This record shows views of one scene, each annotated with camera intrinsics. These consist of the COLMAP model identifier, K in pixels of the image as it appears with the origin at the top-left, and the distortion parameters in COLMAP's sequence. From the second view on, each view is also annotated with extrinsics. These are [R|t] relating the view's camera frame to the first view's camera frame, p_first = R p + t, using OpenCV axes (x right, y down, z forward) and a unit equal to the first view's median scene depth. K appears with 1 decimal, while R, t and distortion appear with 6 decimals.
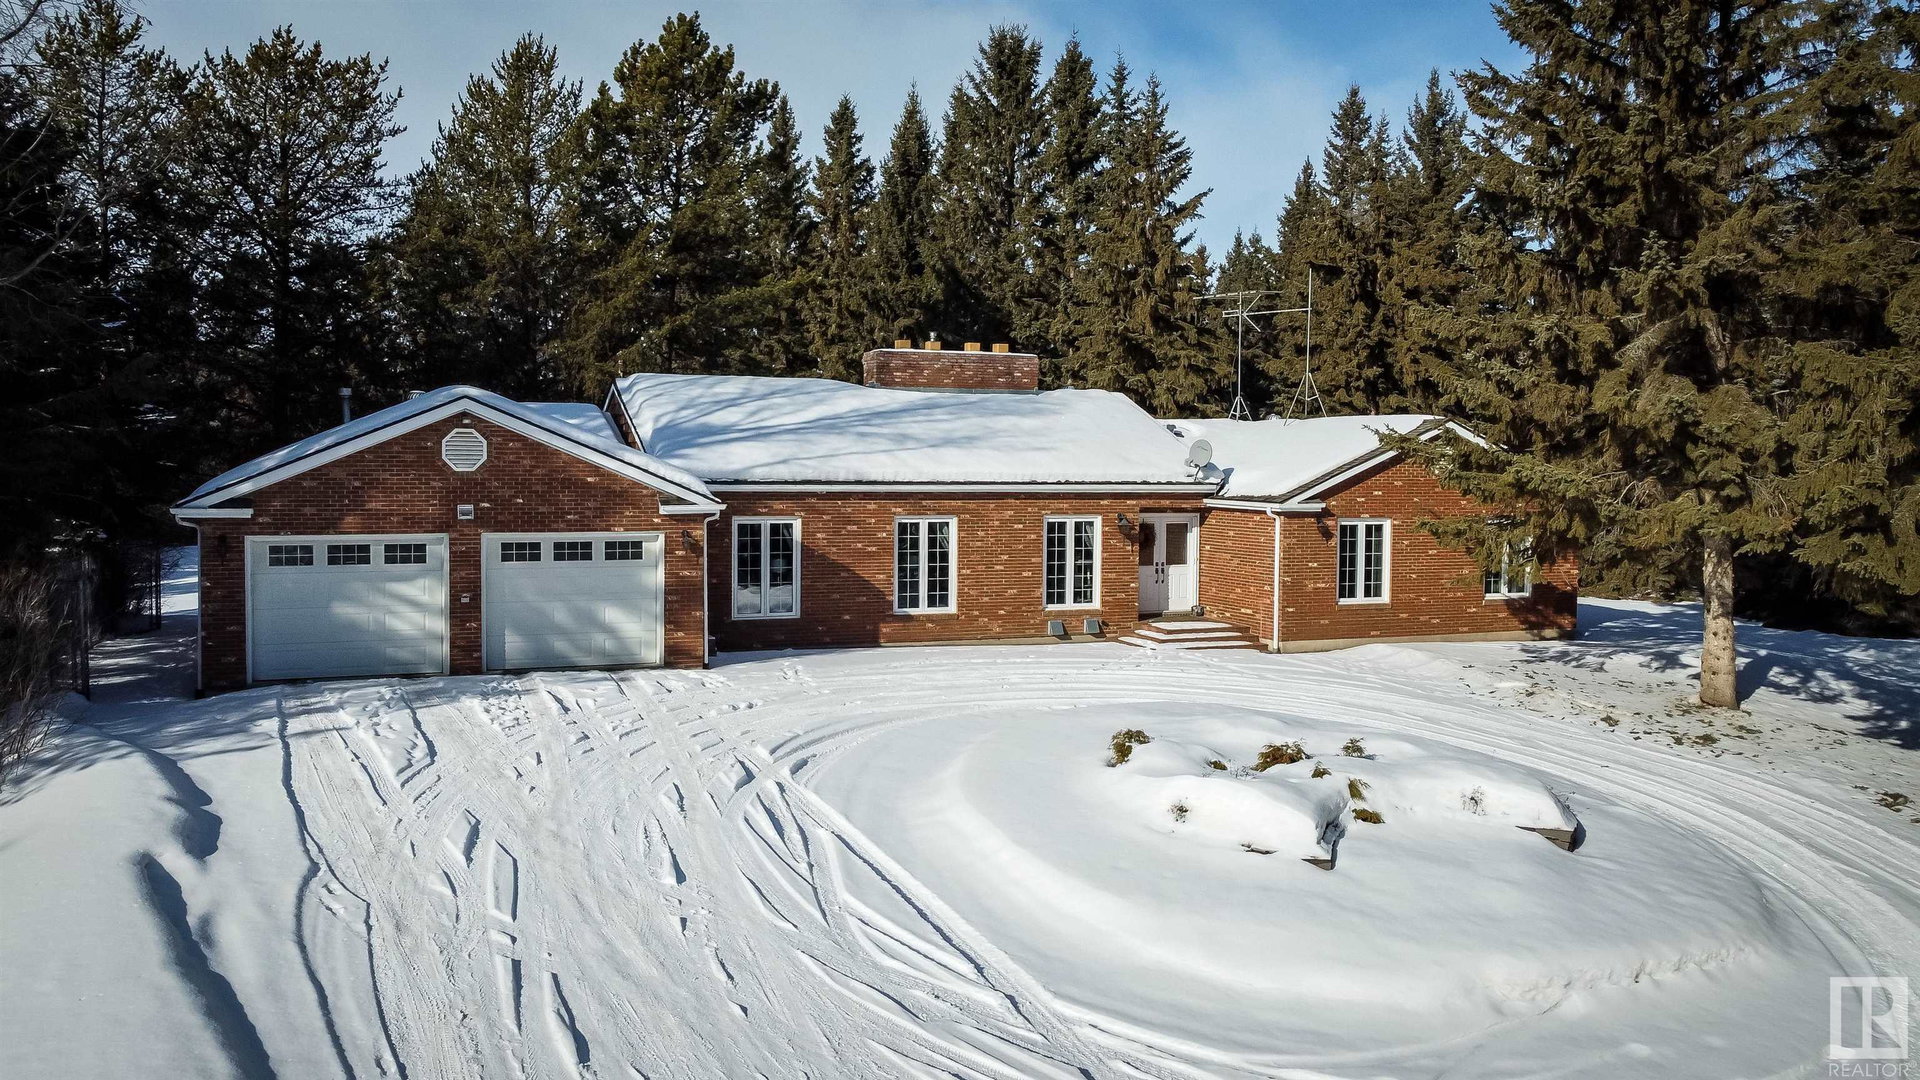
lens RADIAL K [[1507.7, 0, 960.0], [0, 1507.7, 540.0], [0, 0, 1]] dist [-0.002607, -0.002904]
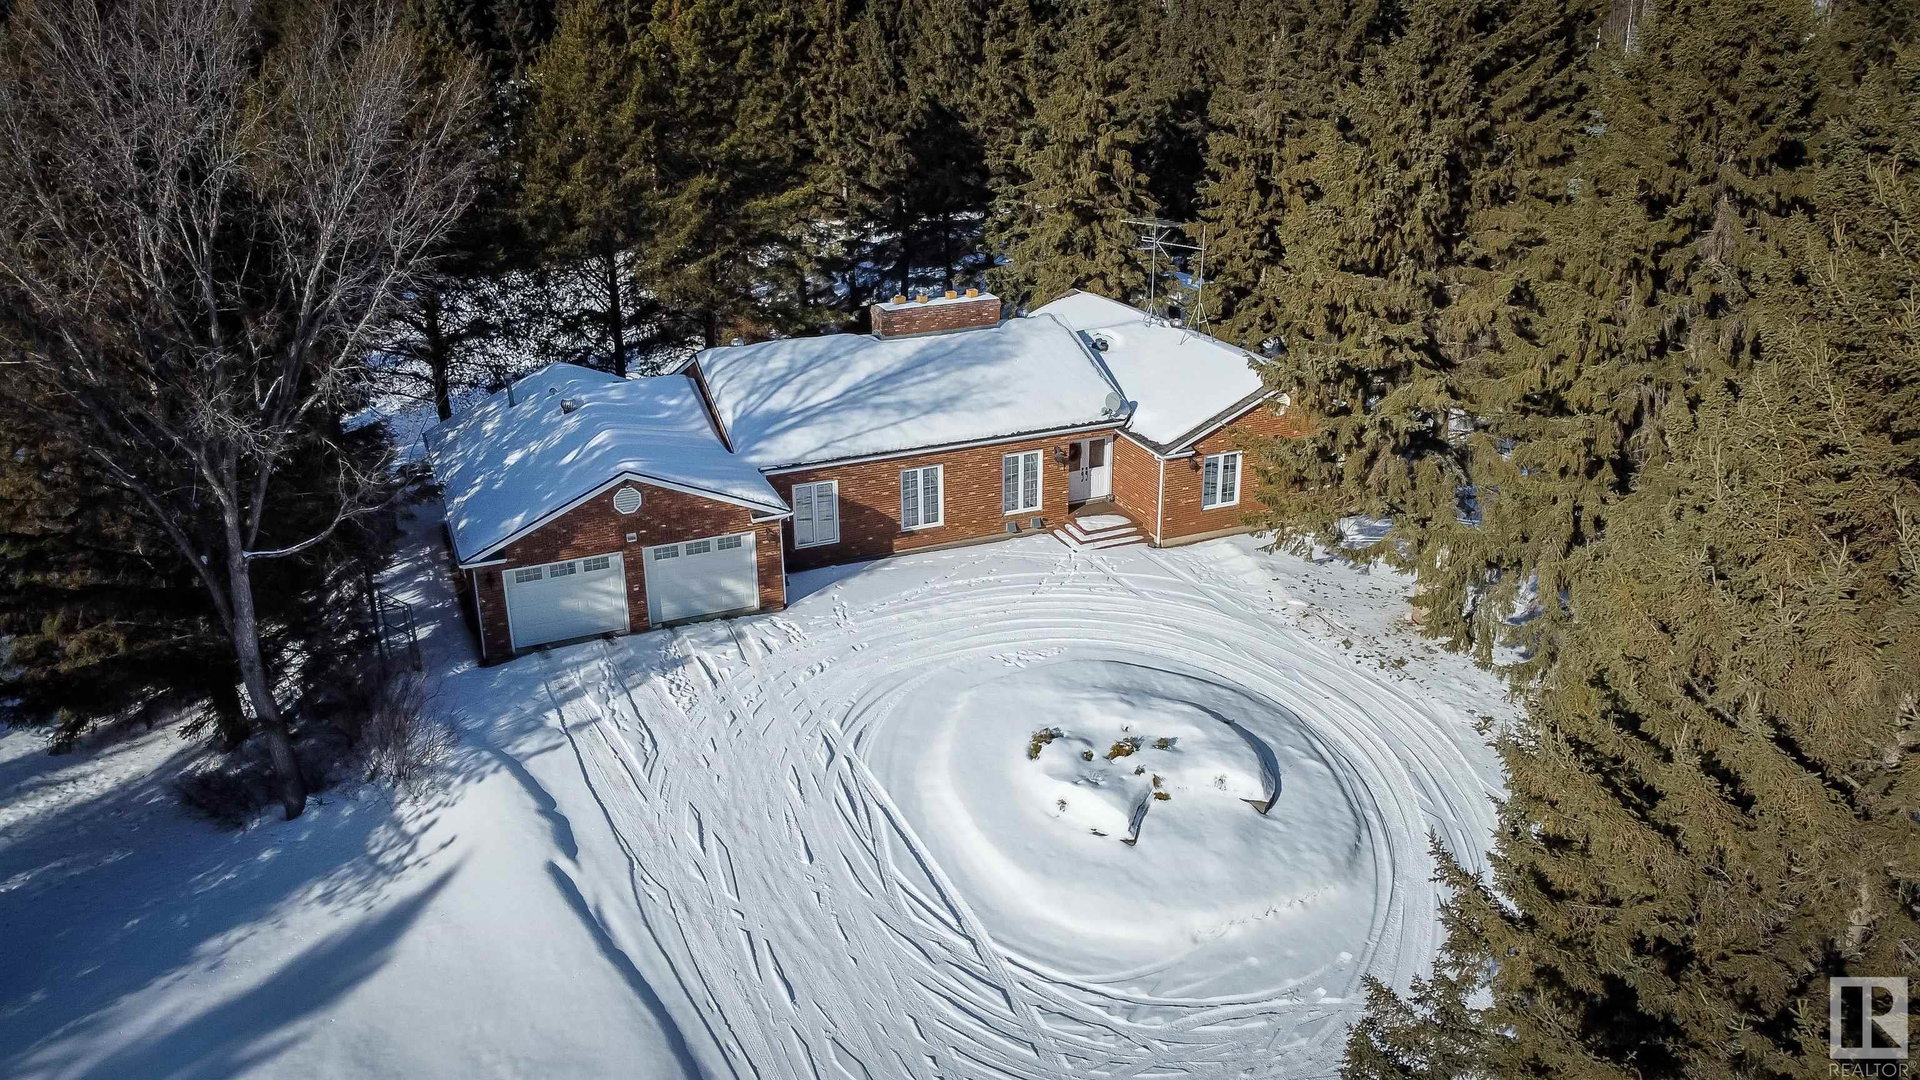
lens RADIAL K [[1435.3, 0, 960.0], [0, 1435.3, 540.0], [0, 0, 1]] dist [-0.003084, -0.004530]
pose [[0.999801, -0.019390, 0.004695, 0.008216], [0.016772, 0.944352, 0.328510, -0.490286], [-0.010803, -0.328366, 0.944489, -0.411656]]
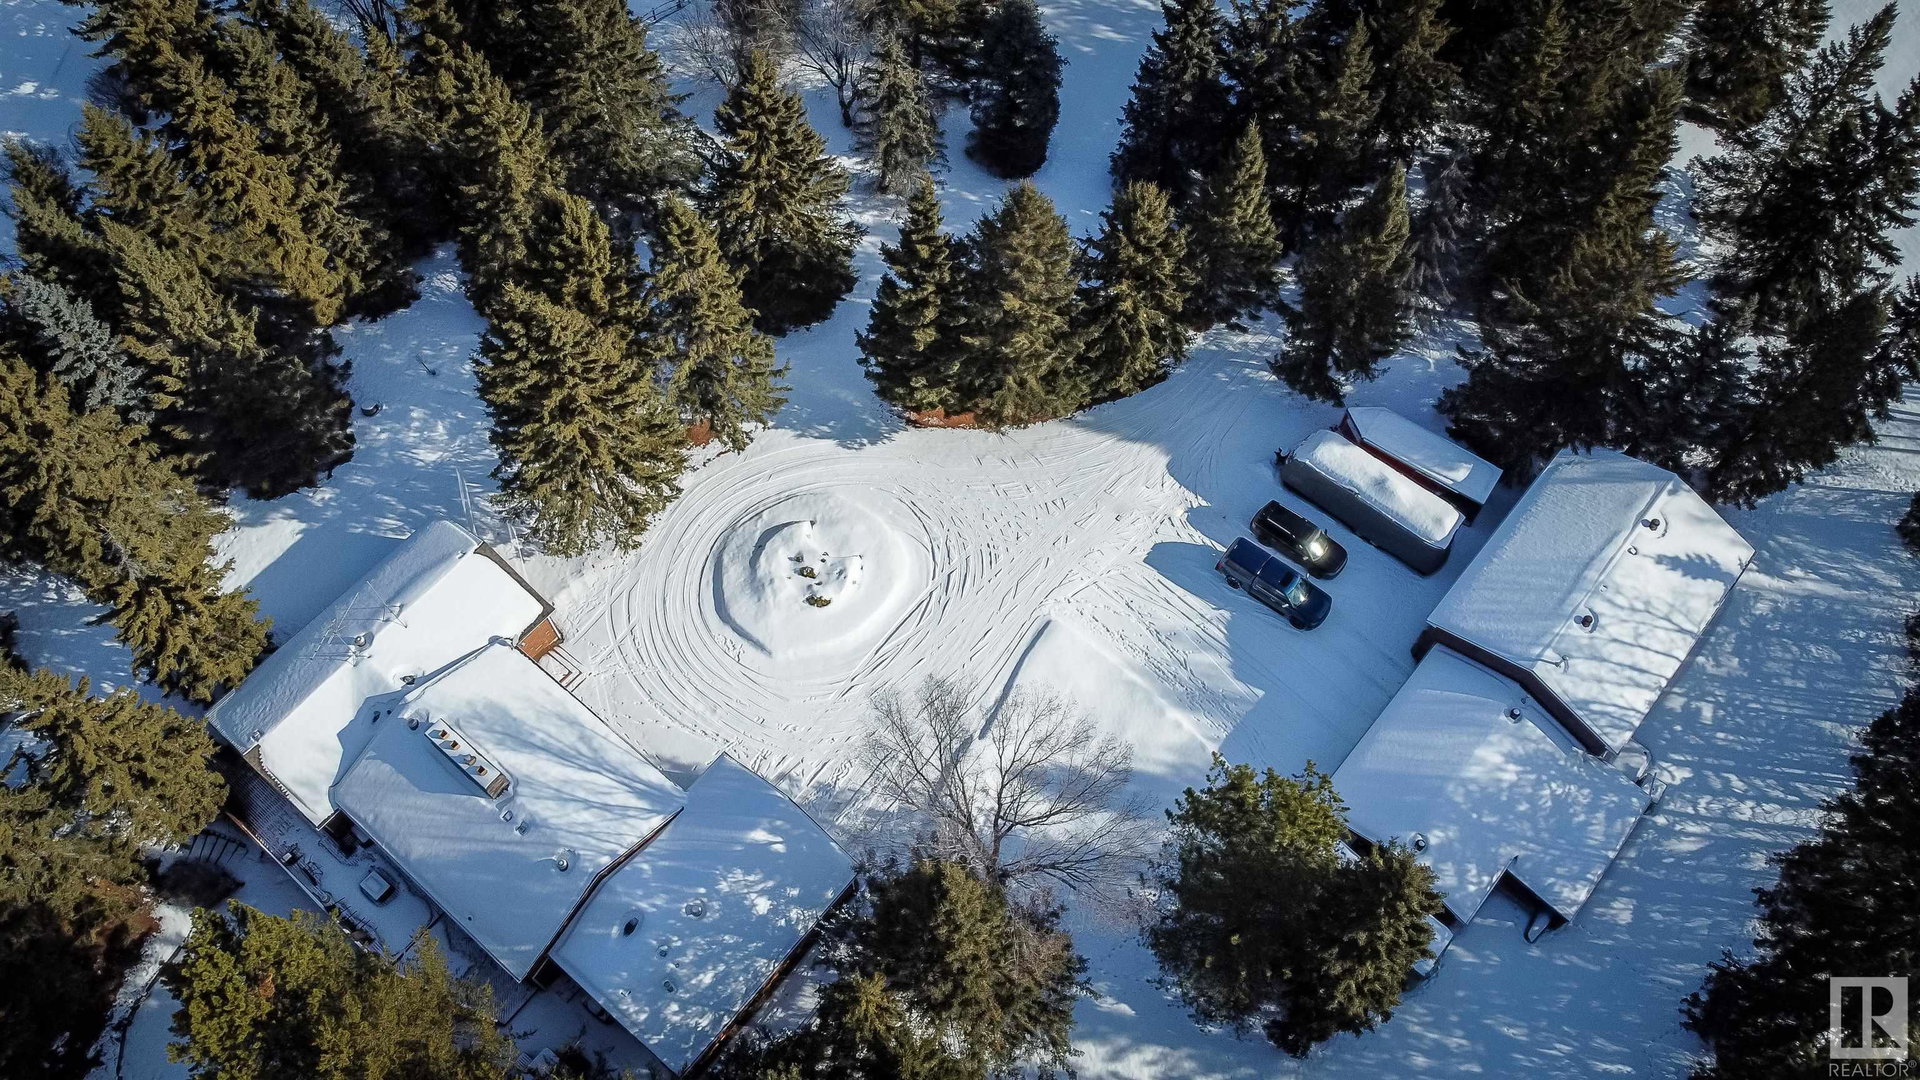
lens RADIAL K [[1435.3, 0, 960.0], [0, 1435.3, 540.0], [0, 0, 1]] dist [-0.003084, -0.004530]
pose [[-0.476202, -0.772721, 0.419683, -1.161204], [0.018574, 0.468327, 0.883360, -2.490712], [-0.879140, 0.428453, -0.208666, 1.035350]]
